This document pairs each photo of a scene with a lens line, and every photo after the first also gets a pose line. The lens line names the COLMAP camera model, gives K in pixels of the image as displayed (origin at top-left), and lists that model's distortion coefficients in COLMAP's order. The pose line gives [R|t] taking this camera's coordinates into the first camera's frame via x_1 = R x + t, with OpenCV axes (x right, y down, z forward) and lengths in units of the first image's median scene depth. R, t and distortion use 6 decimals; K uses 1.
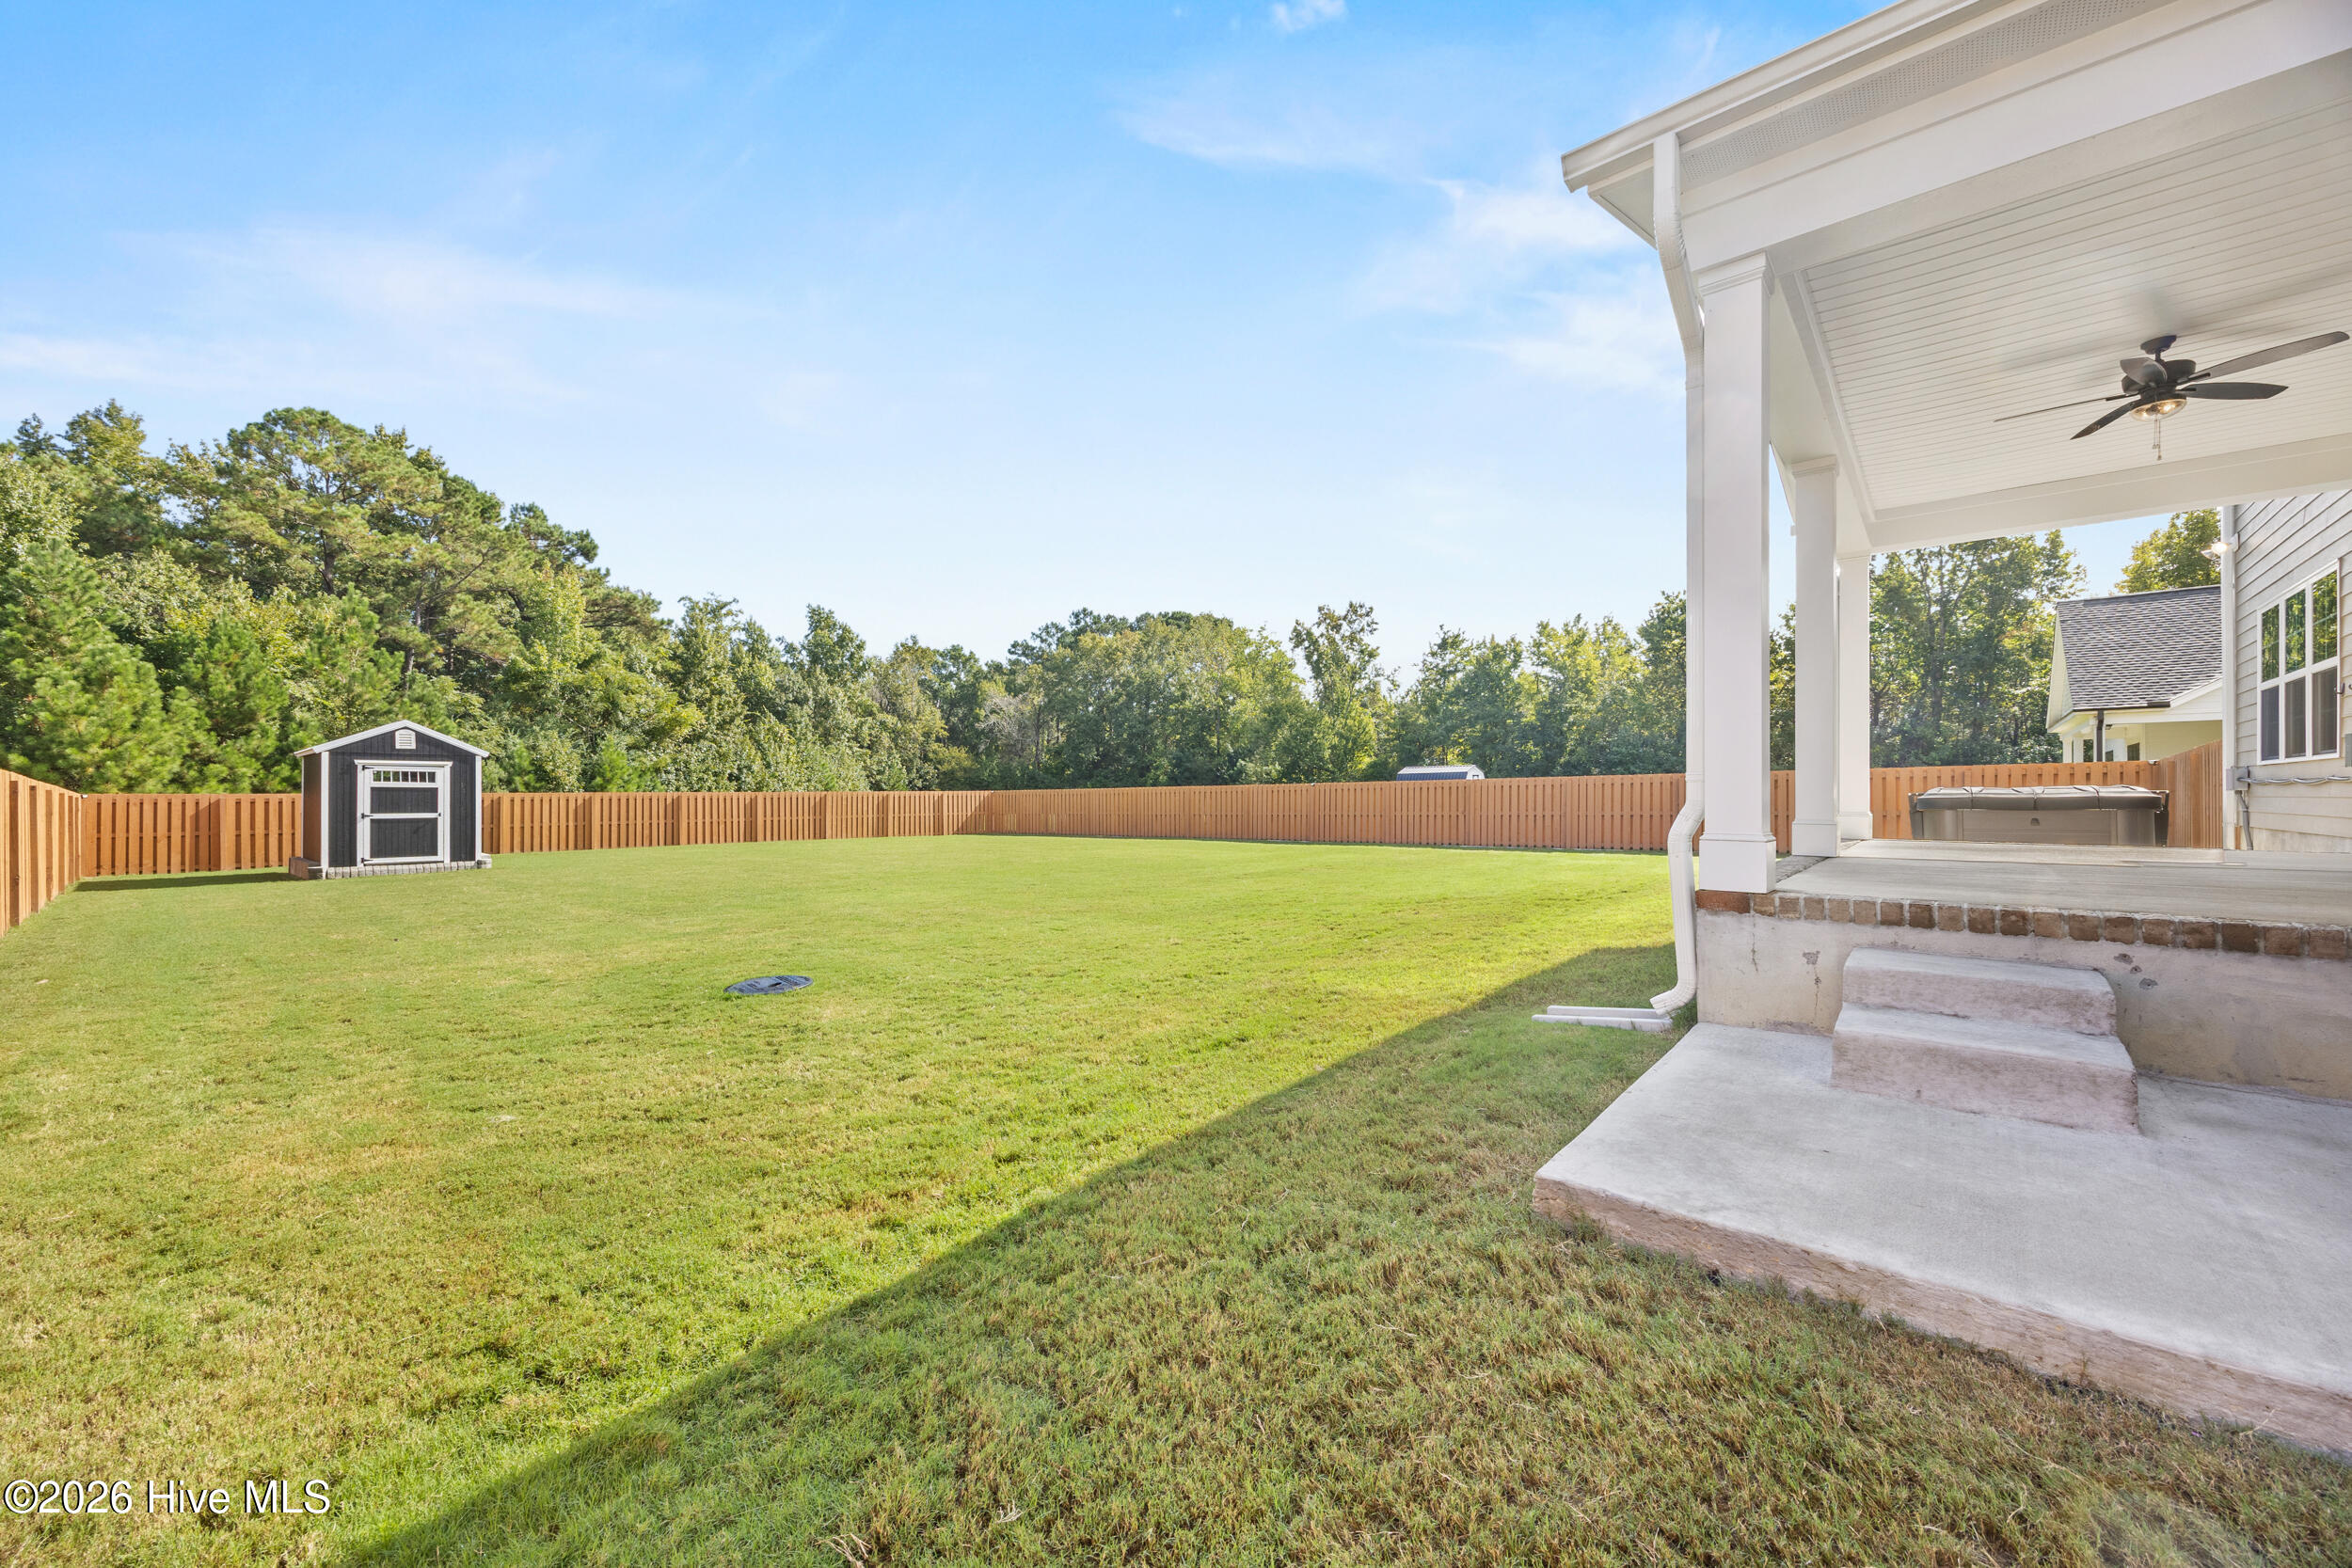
lens RADIAL K [[893.8, 0, 1179.4], [0, 893.8, 792.6], [0, 0, 1]] dist [-0.003390, -0.000003]
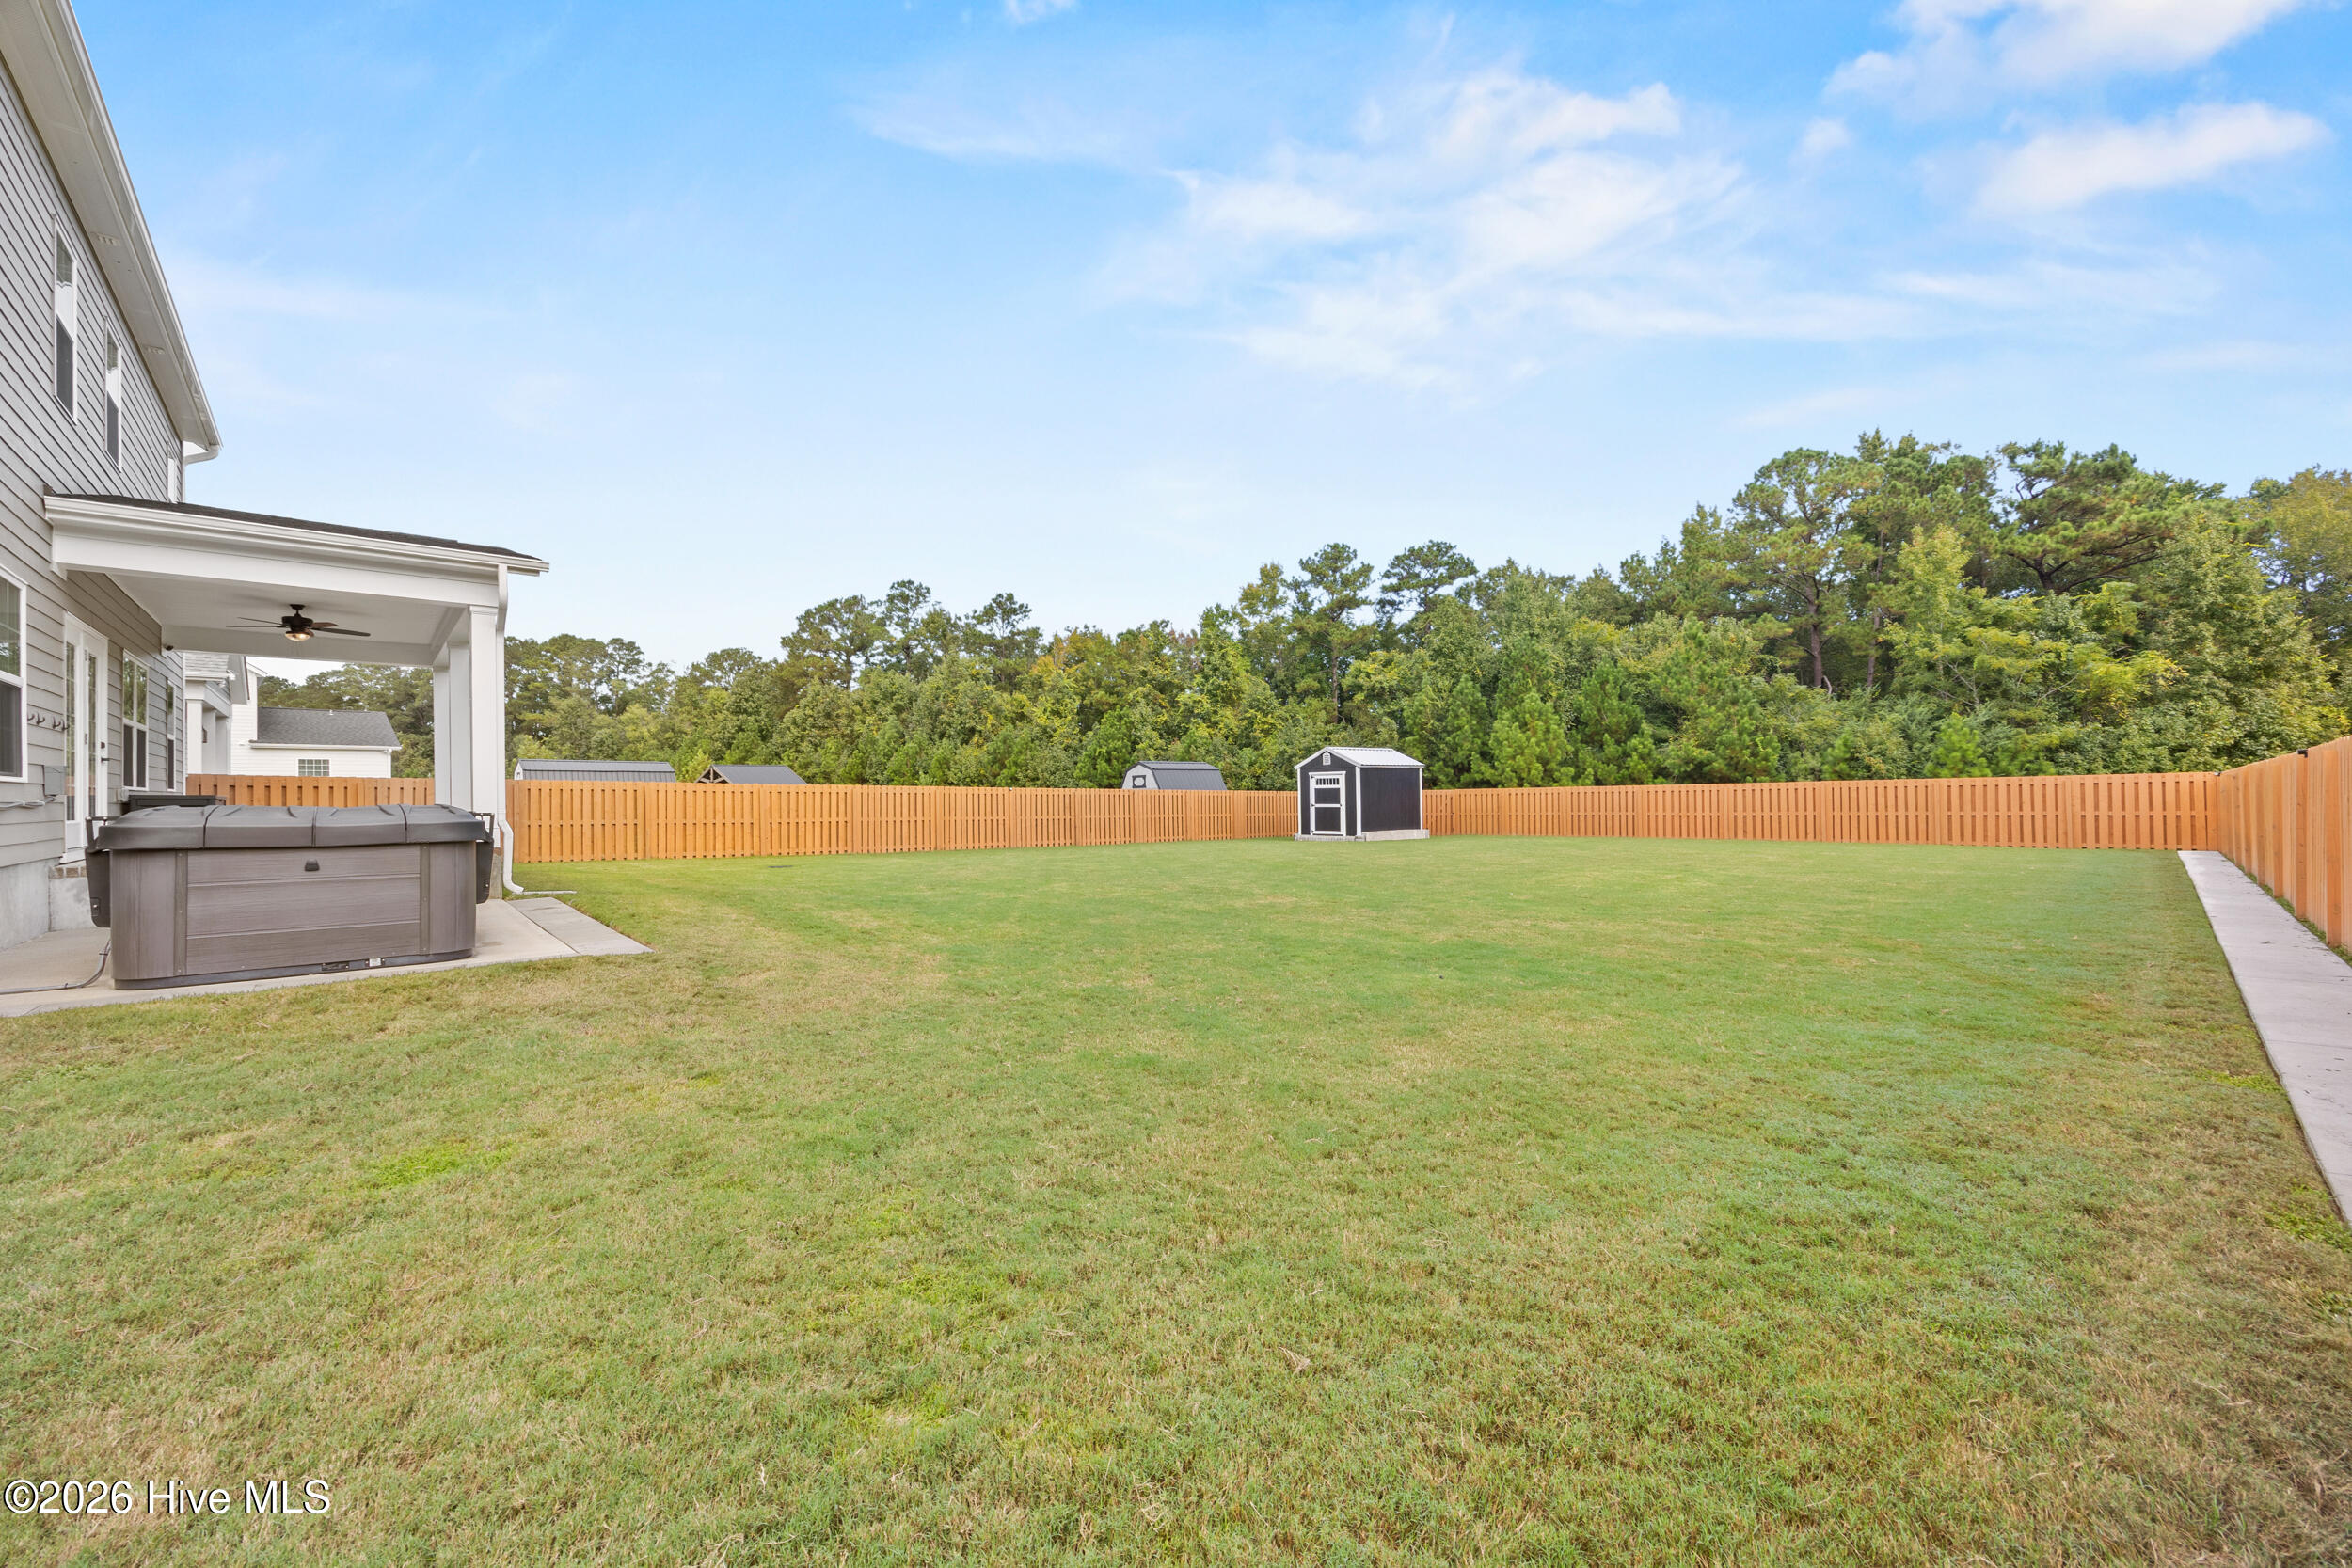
lens RADIAL K [[893.8, 0, 1164.4], [0, 893.8, 783.5], [0, 0, 1]] dist [-0.003390, -0.000003]
pose [[-0.122637, -0.007270, -0.992425, 0.178236], [0.017876, 0.999795, -0.009533, -0.000963], [0.992291, -0.018910, -0.122482, 0.203461]]
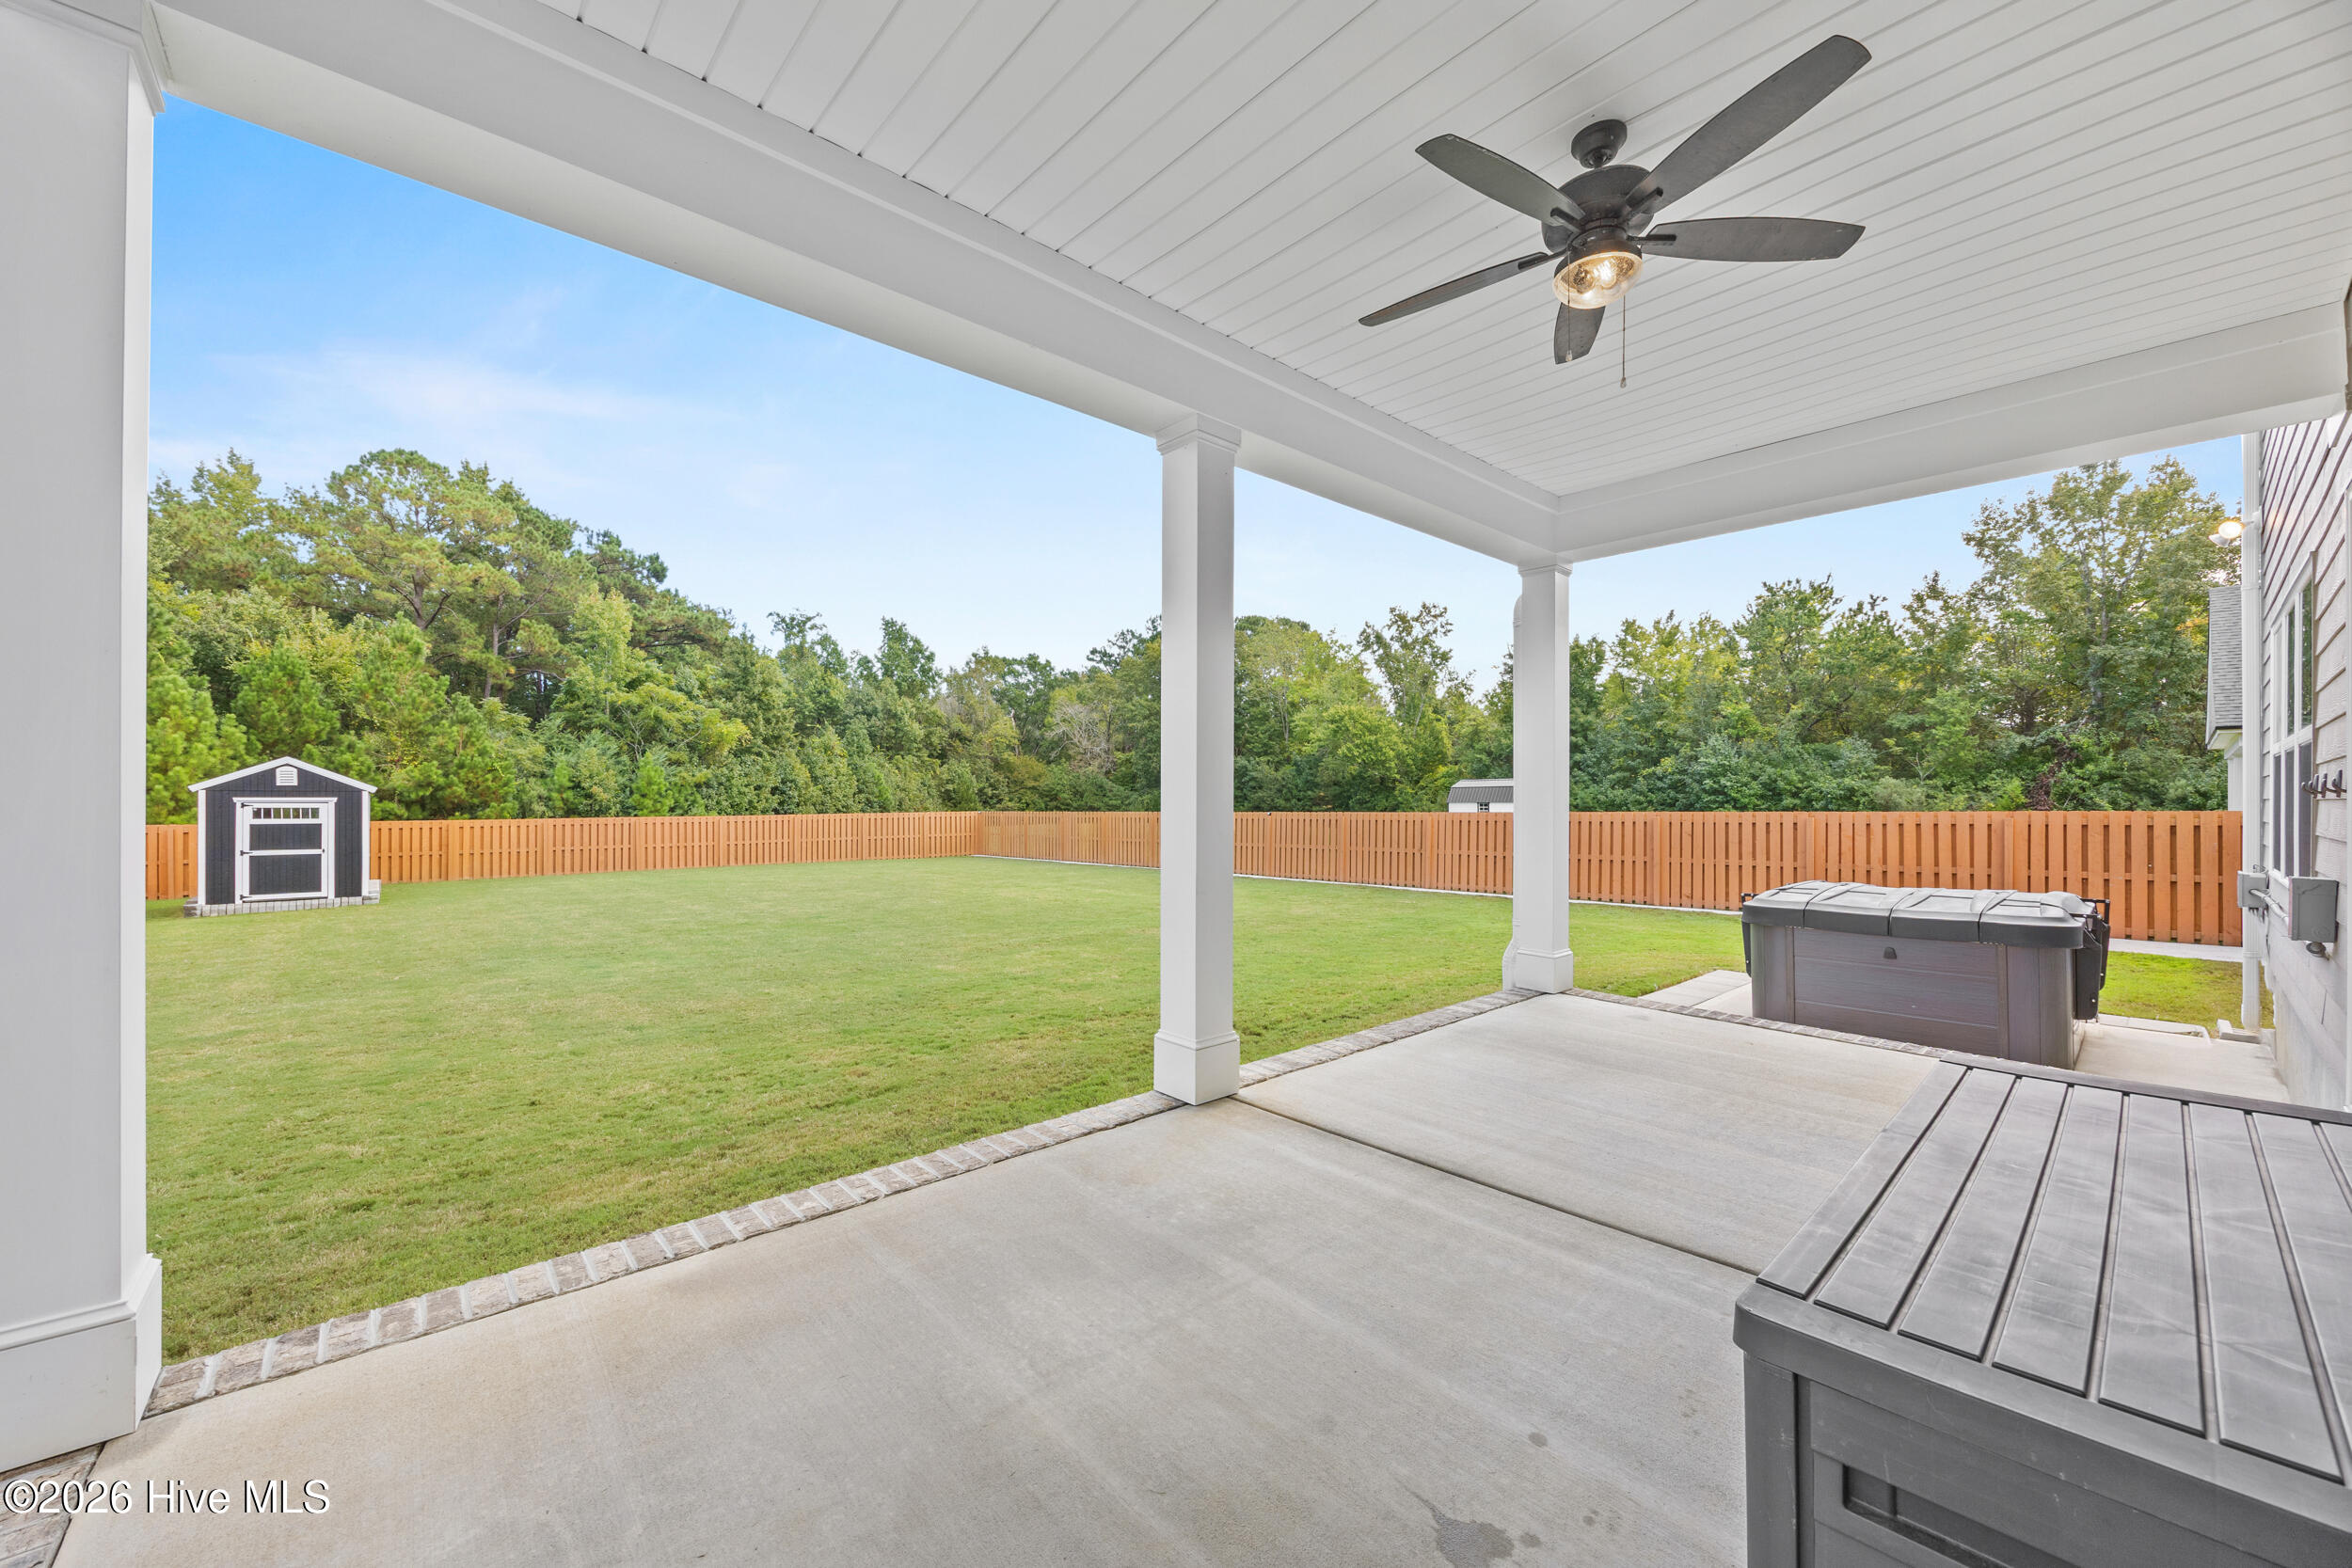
lens RADIAL K [[893.8, 0, 1170.7], [0, 893.8, 796.0], [0, 0, 1]] dist [-0.003390, -0.000003]
pose [[0.992157, 0.002397, -0.124979, 0.054749], [-0.002333, 0.999997, 0.000658, -0.009066], [0.124980, -0.000361, 0.992159, 0.029316]]
